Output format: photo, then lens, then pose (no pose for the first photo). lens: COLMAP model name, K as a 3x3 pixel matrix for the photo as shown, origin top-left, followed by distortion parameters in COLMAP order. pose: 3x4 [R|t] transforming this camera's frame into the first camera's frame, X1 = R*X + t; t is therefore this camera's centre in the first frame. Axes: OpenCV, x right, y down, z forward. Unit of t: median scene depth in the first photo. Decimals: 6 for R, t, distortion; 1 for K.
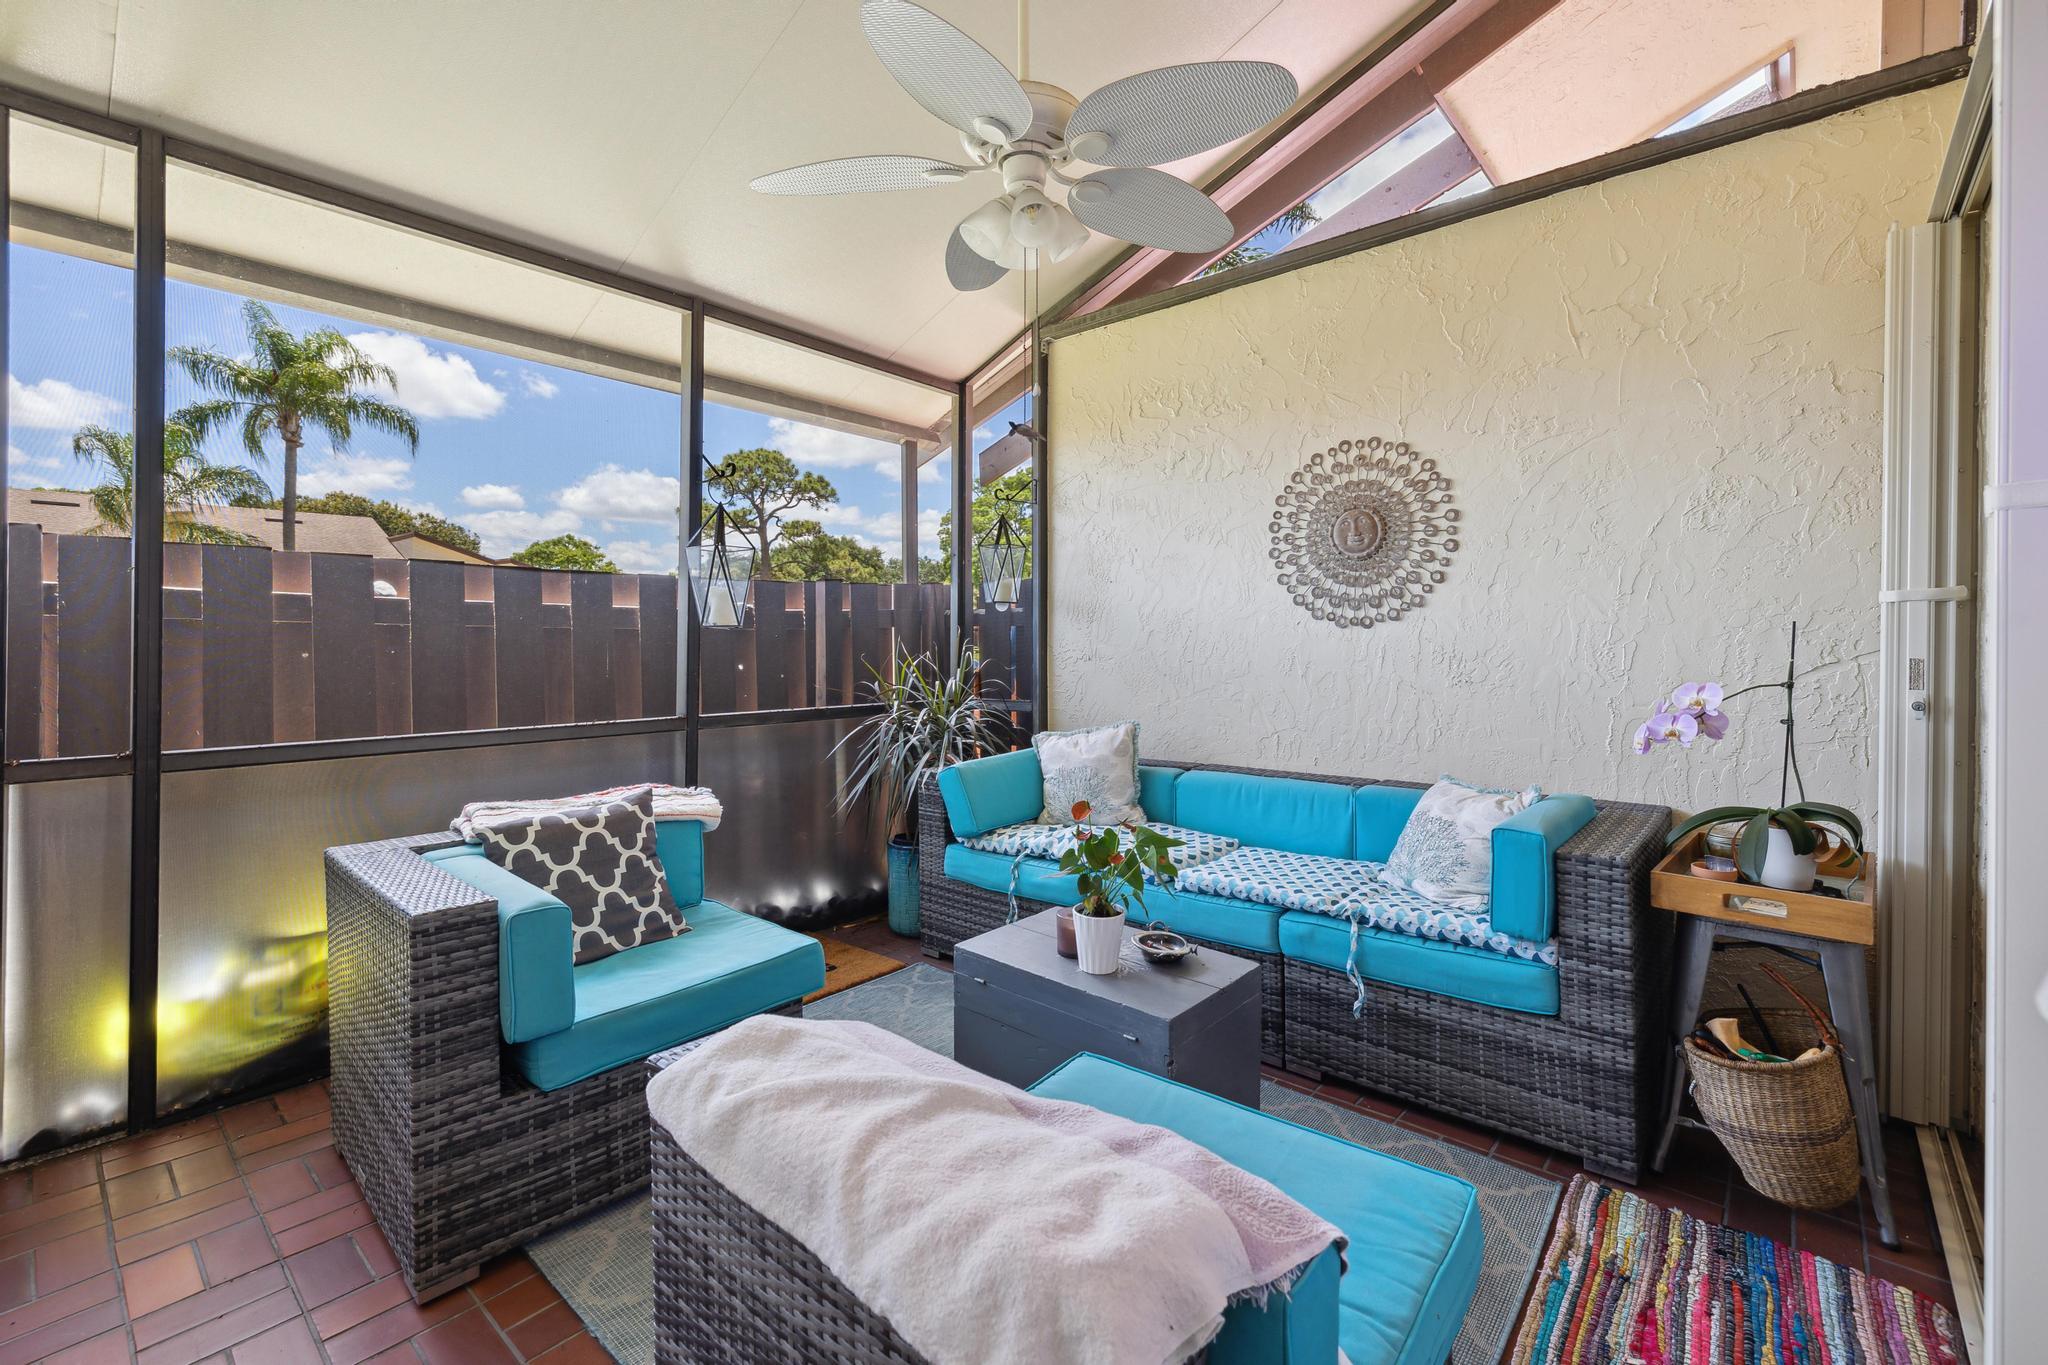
lens RADIAL K [[877.6, 0, 1027.6], [0, 877.6, 643.1], [0, 0, 1]] dist [0.000960, -0.000122]
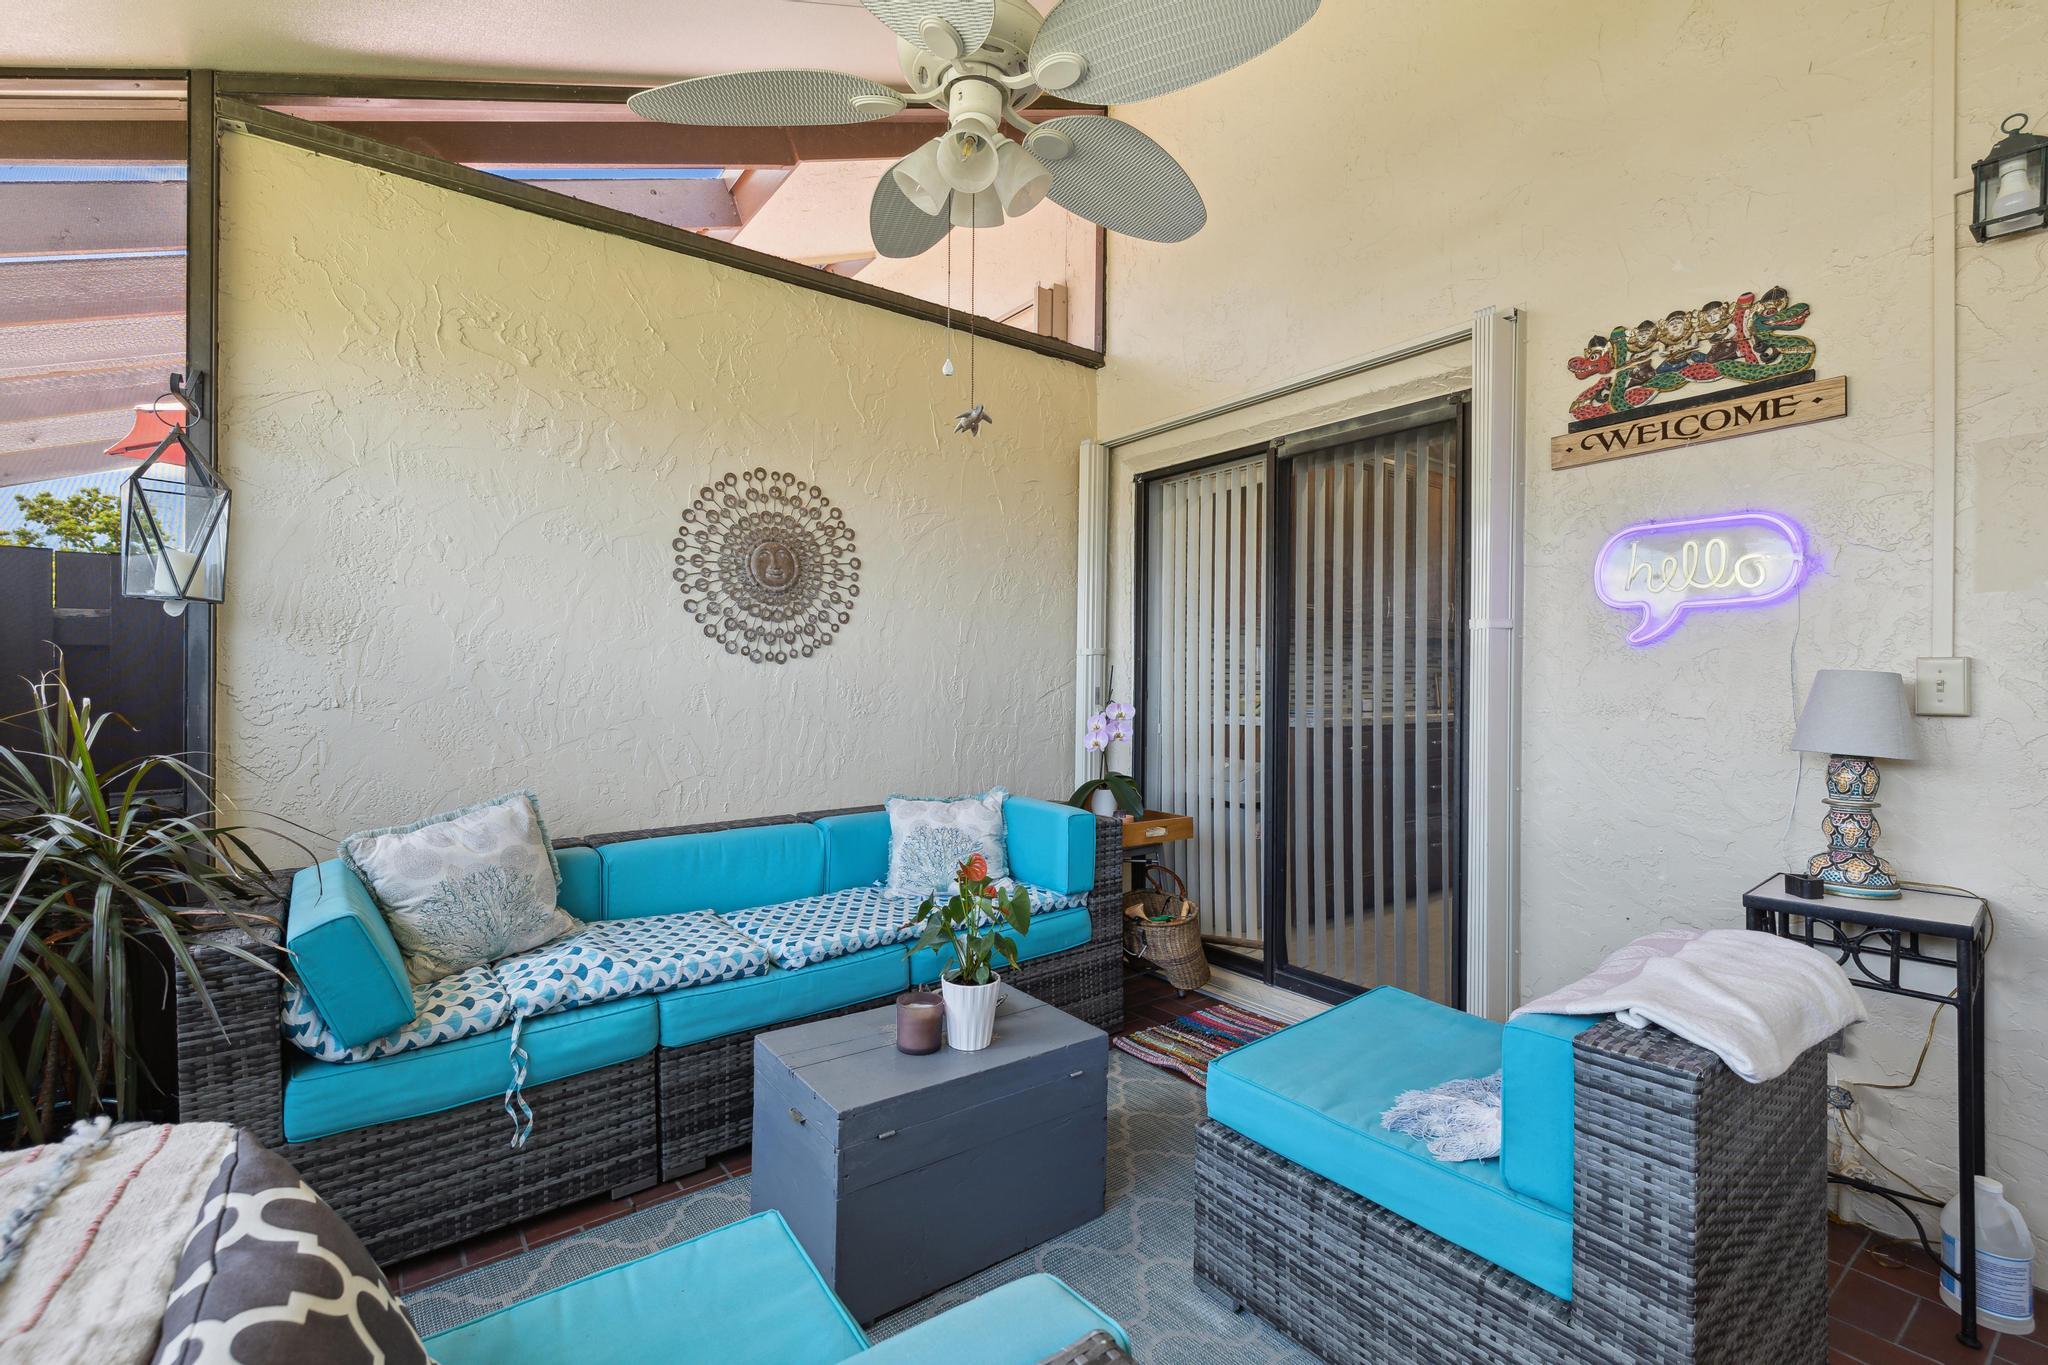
lens RADIAL K [[898.1, 0, 1024.0], [0, 898.1, 682.5], [0, 0, 1]] dist [0.012343, -0.000024]
pose [[0.214911, -0.002762, 0.976630, -0.539399], [0.002502, 0.999994, 0.002277, 0.002523], [-0.976630, 0.001954, 0.214917, 0.508308]]
